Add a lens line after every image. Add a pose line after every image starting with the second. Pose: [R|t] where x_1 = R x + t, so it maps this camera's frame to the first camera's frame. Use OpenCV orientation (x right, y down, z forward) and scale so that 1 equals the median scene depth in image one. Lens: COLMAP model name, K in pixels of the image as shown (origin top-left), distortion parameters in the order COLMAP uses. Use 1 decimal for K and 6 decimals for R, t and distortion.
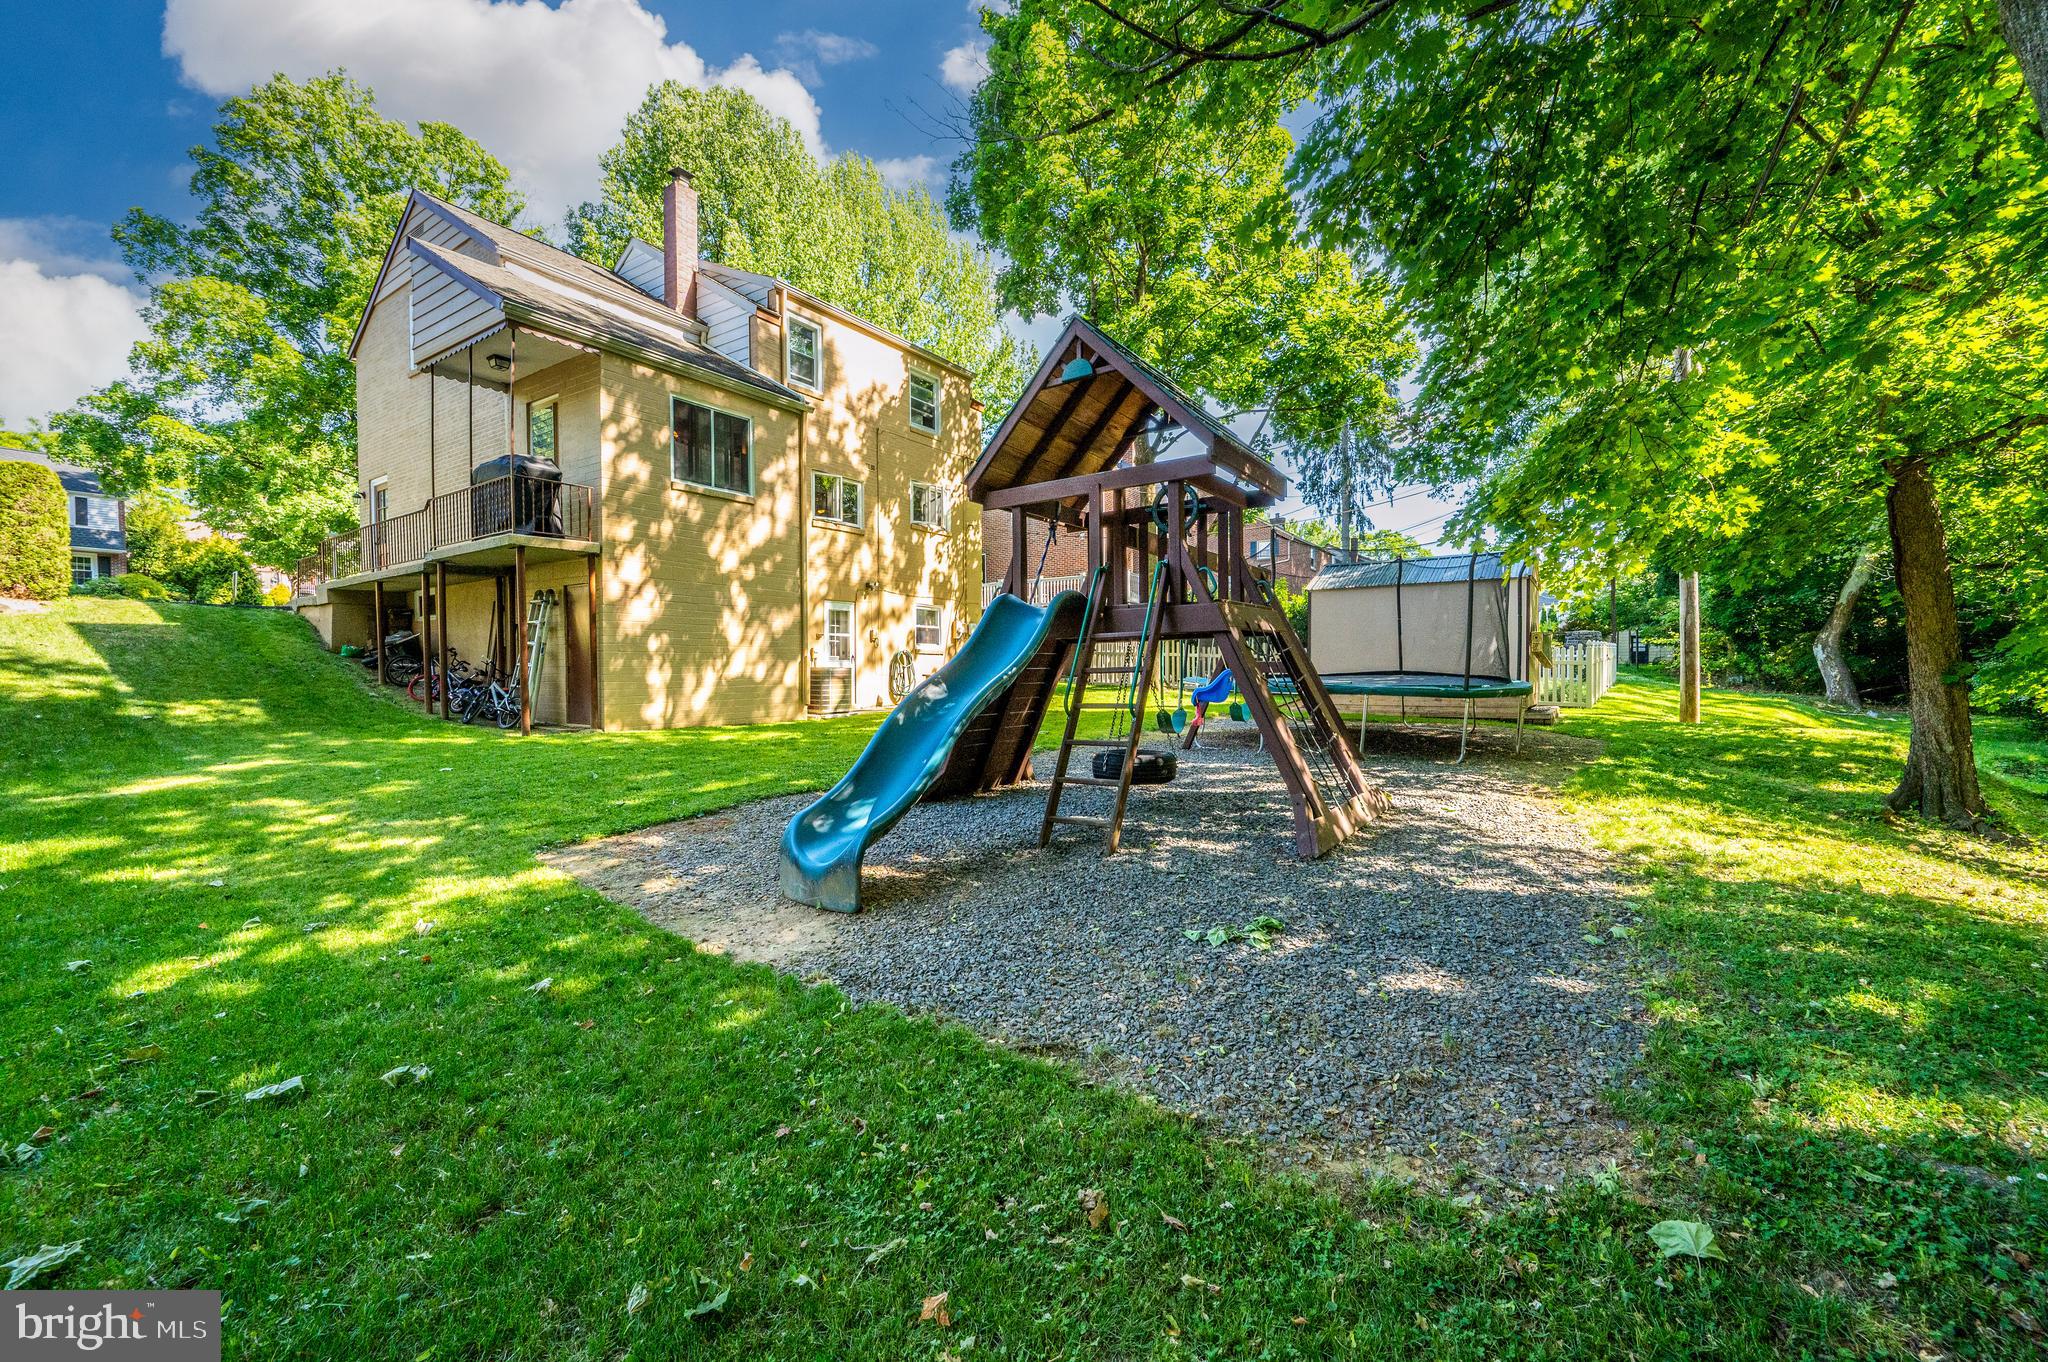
lens RADIAL K [[818.3, 0, 1024.0], [0, 818.3, 681.0], [0, 0, 1]] dist [0.000230, 0.000242]
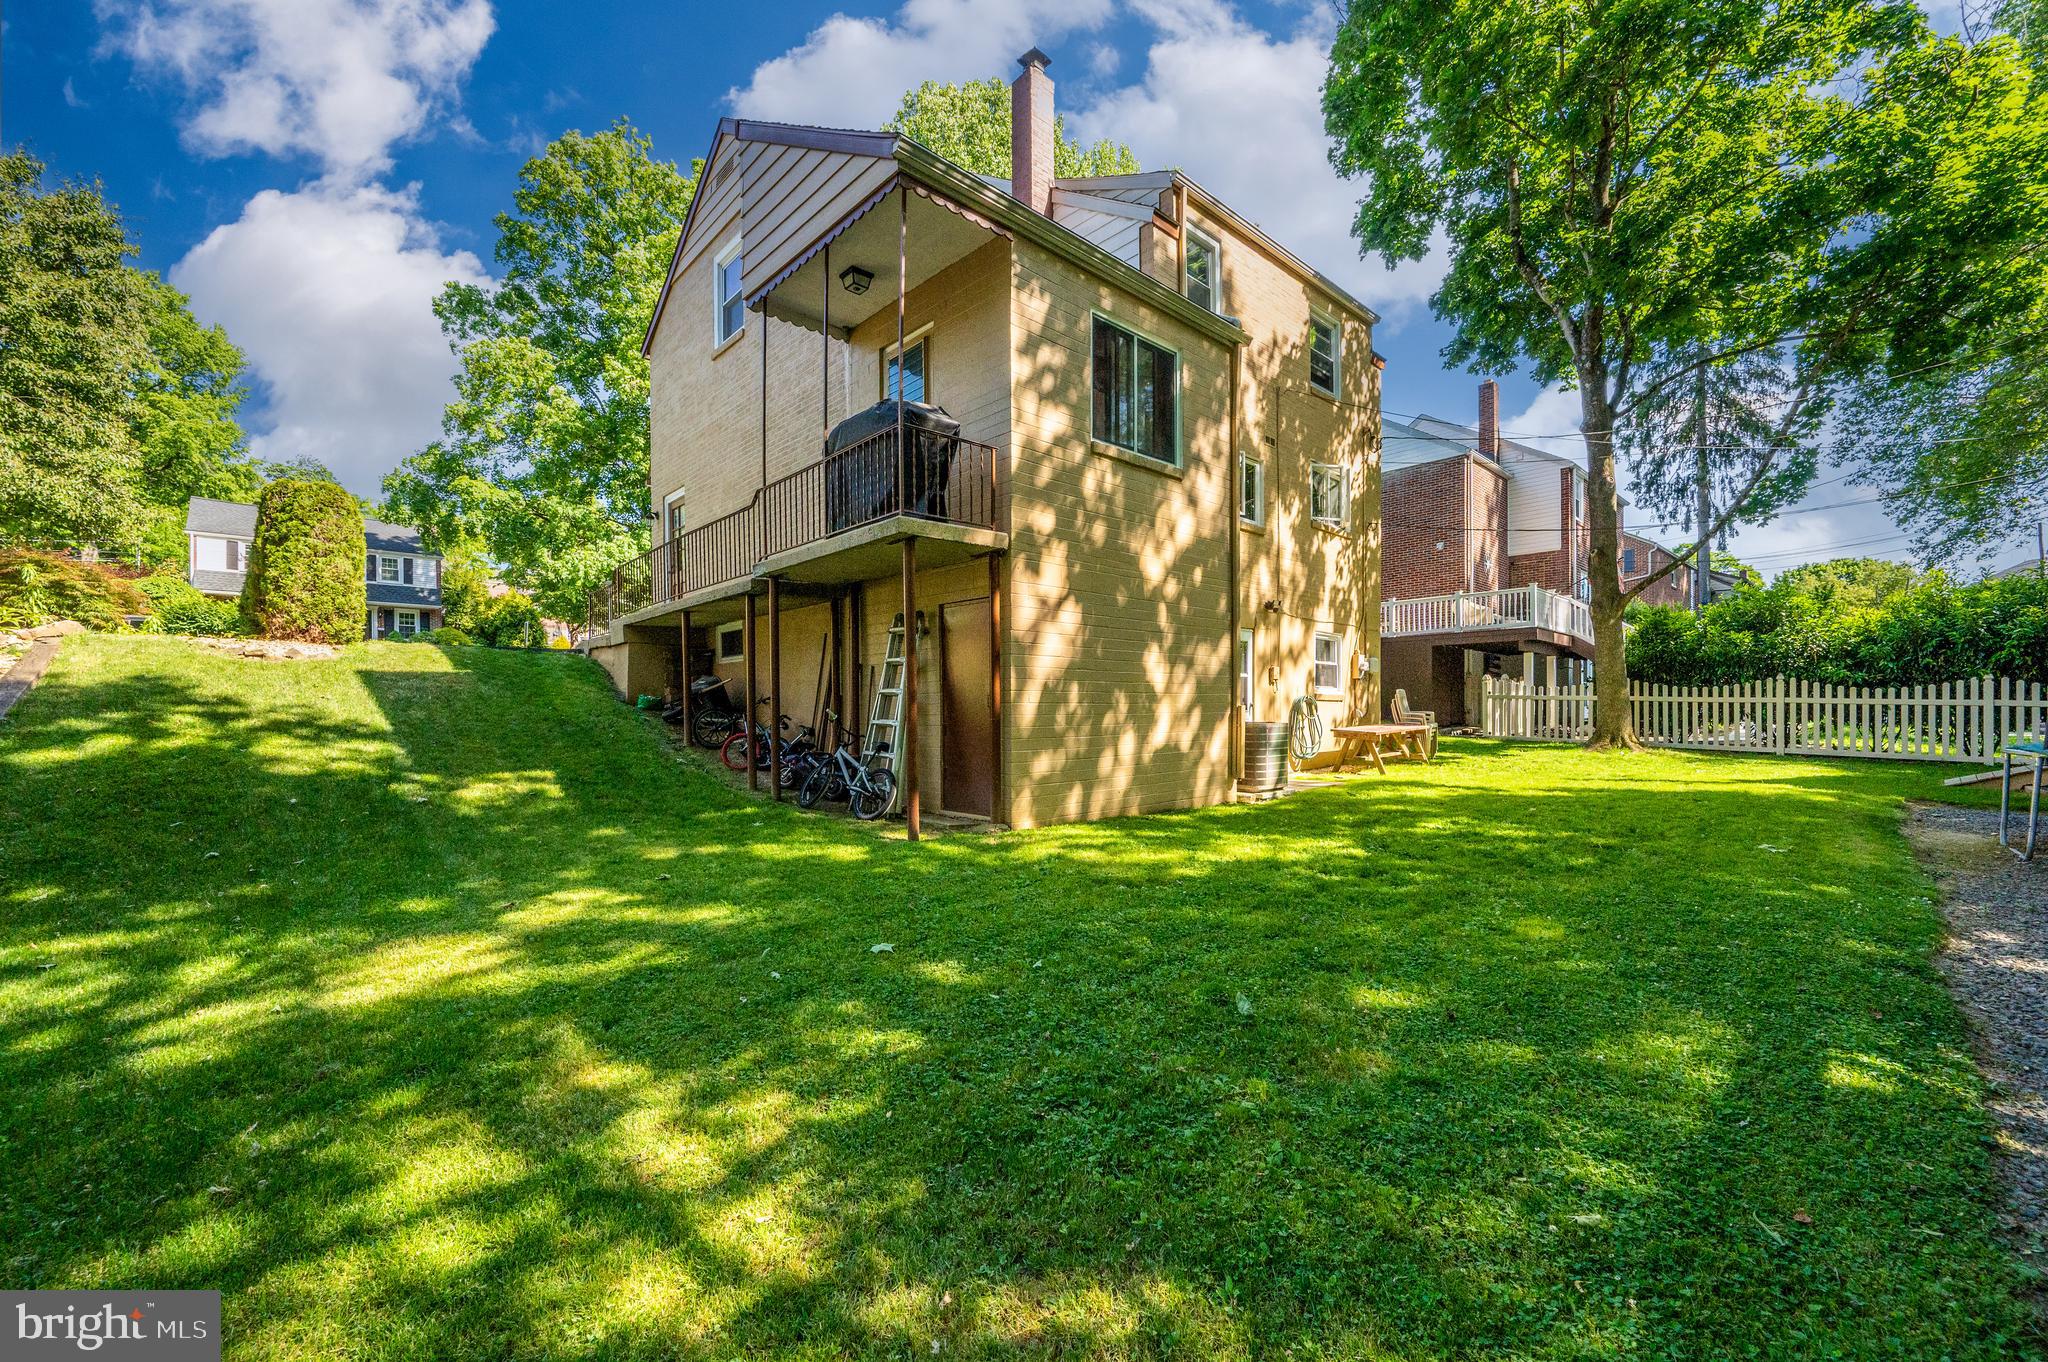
lens RADIAL K [[819.8, 0, 1019.0], [0, 819.8, 711.9], [0, 0, 1]] dist [0.001304, 0.000072]
pose [[0.974855, -0.001907, -0.222834, -0.244645], [-0.001035, 0.999914, -0.013086, -0.014212], [0.222839, 0.012988, 0.974769, 0.252462]]
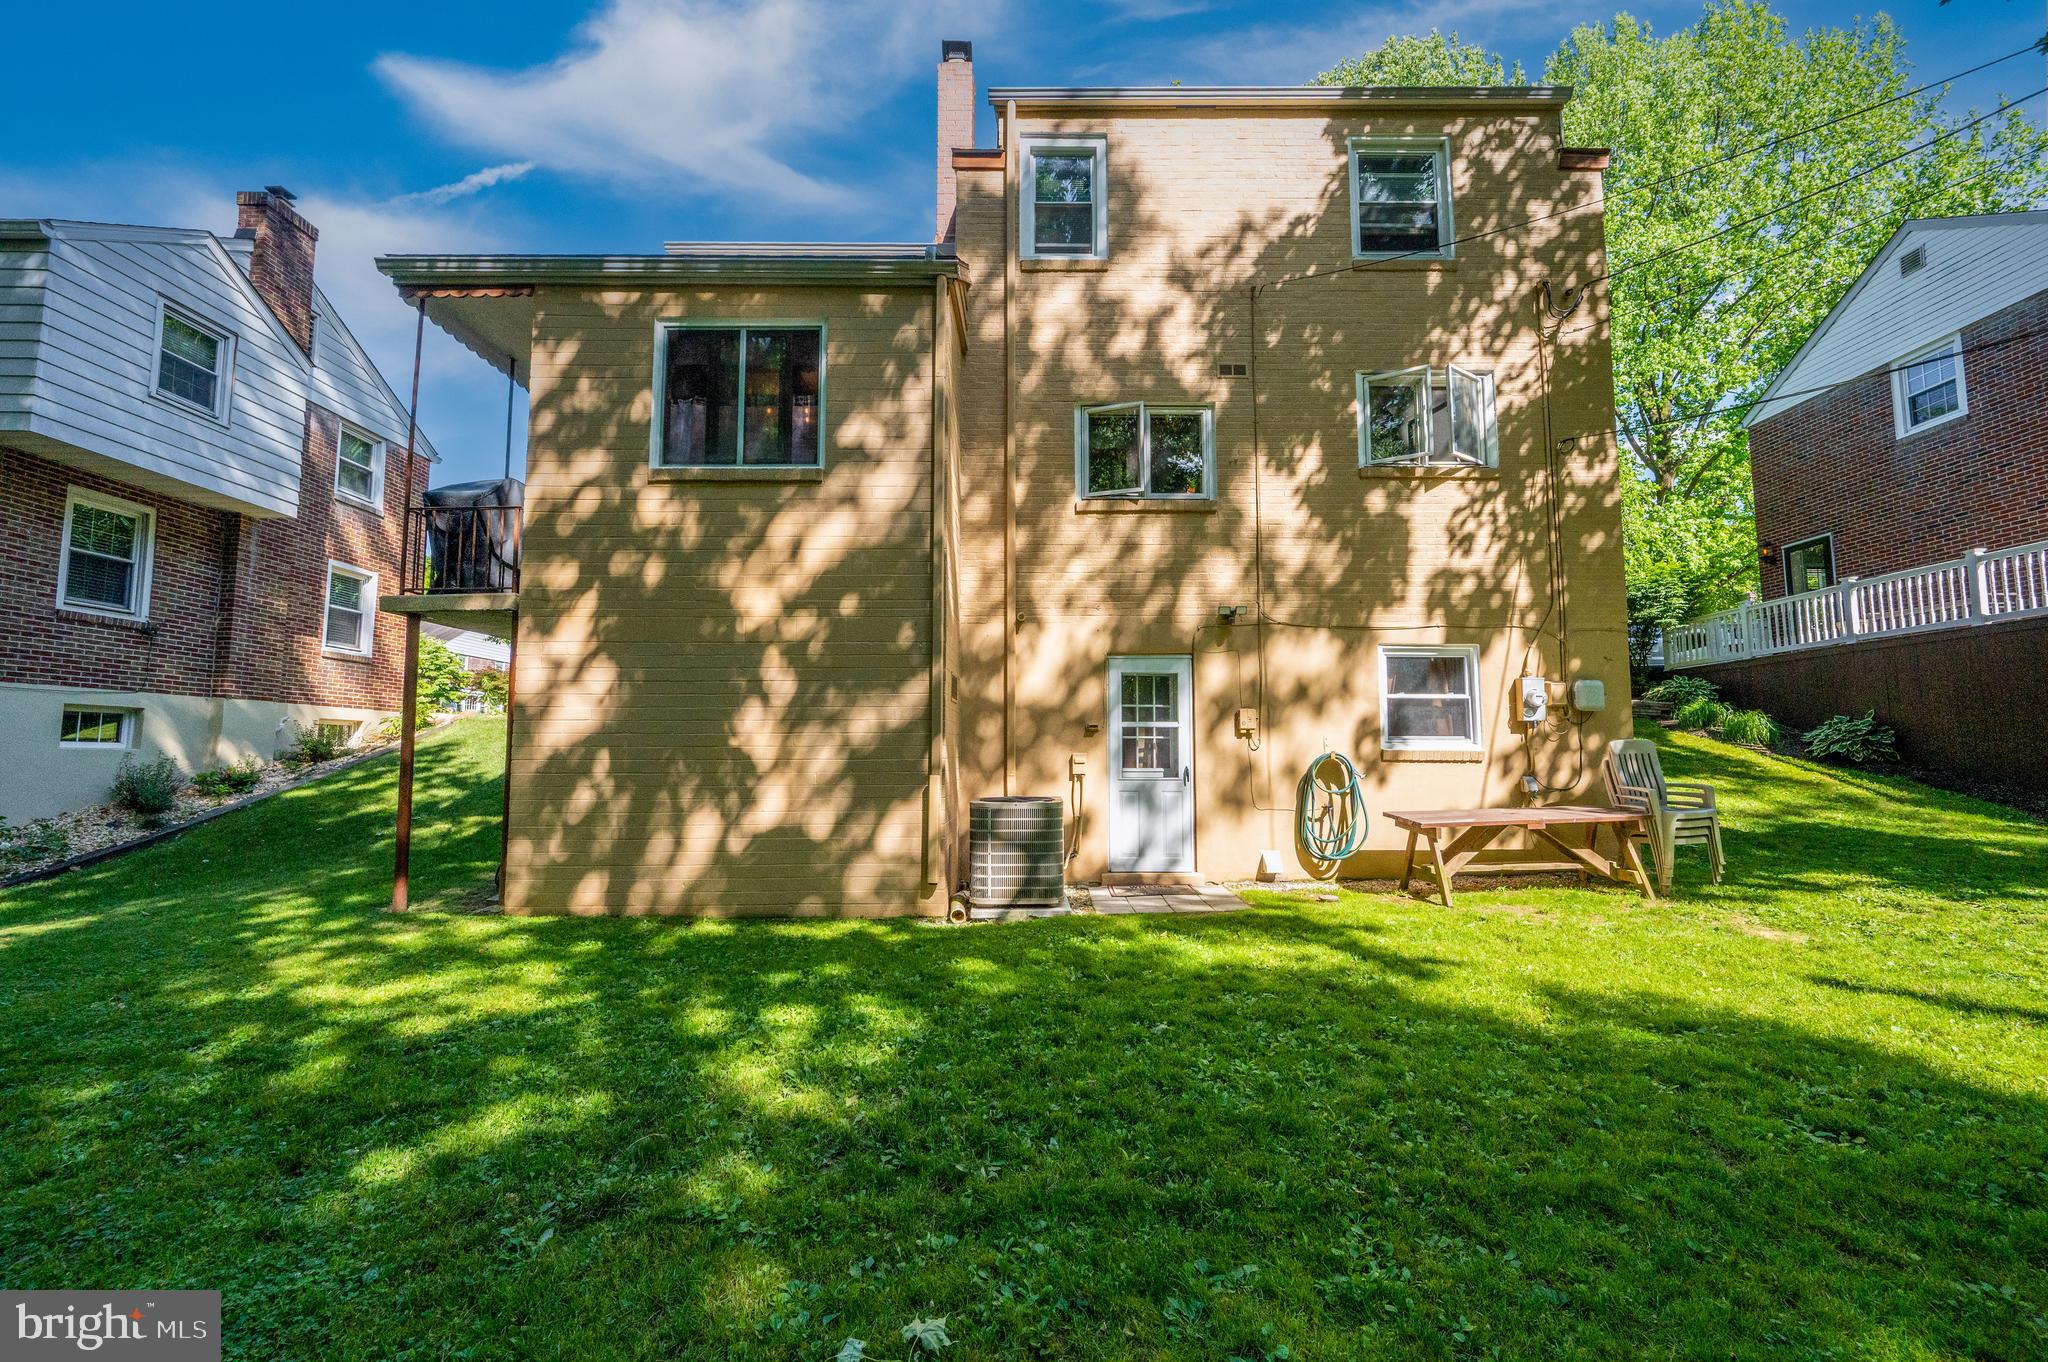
lens RADIAL K [[818.3, 0, 1024.0], [0, 818.3, 681.0], [0, 0, 1]] dist [0.000230, 0.000242]
pose [[0.573348, -0.075808, -0.815797, 0.117210], [-0.009016, 0.995066, -0.098803, -0.033935], [0.819262, 0.064004, 0.569836, 0.642768]]
